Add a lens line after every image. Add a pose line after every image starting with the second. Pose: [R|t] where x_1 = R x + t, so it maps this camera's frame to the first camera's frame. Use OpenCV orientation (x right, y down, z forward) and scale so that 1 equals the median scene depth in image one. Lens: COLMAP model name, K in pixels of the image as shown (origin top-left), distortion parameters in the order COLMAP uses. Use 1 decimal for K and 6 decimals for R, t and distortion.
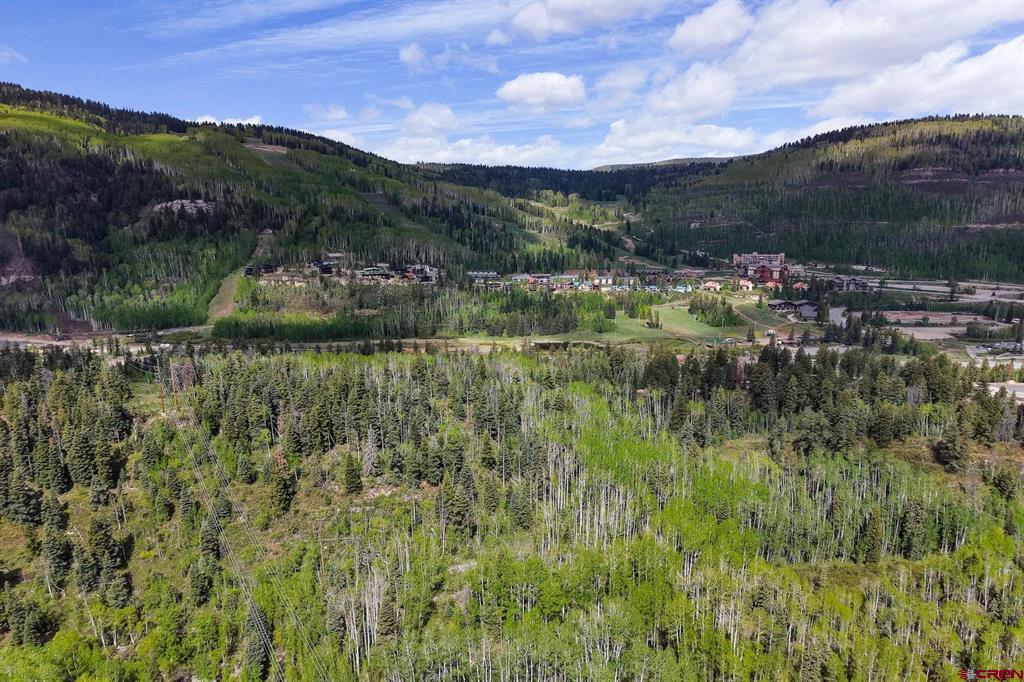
lens RADIAL K [[699.9, 0, 512.0], [0, 699.9, 341.0], [0, 0, 1]] dist [0.049084, -0.071038]
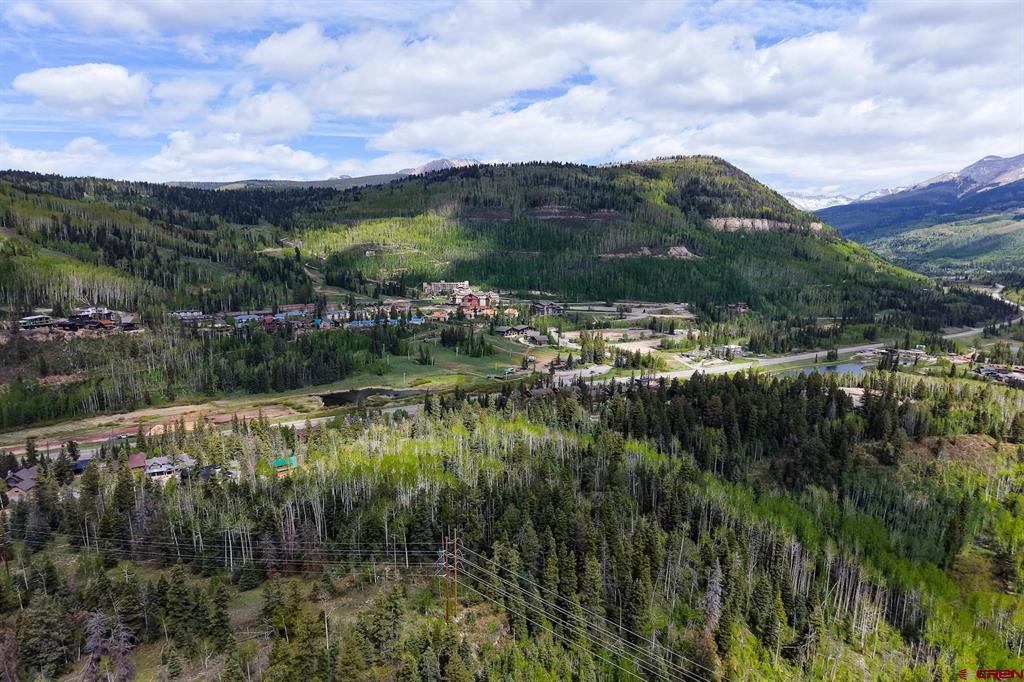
lens RADIAL K [[699.9, 0, 512.0], [0, 699.9, 341.0], [0, 0, 1]] dist [0.049084, -0.071038]
pose [[0.797422, -0.073647, 0.598910, -0.088929], [0.092015, 0.995758, -0.000068, -0.012766], [-0.596365, 0.055163, 0.800816, 0.054812]]
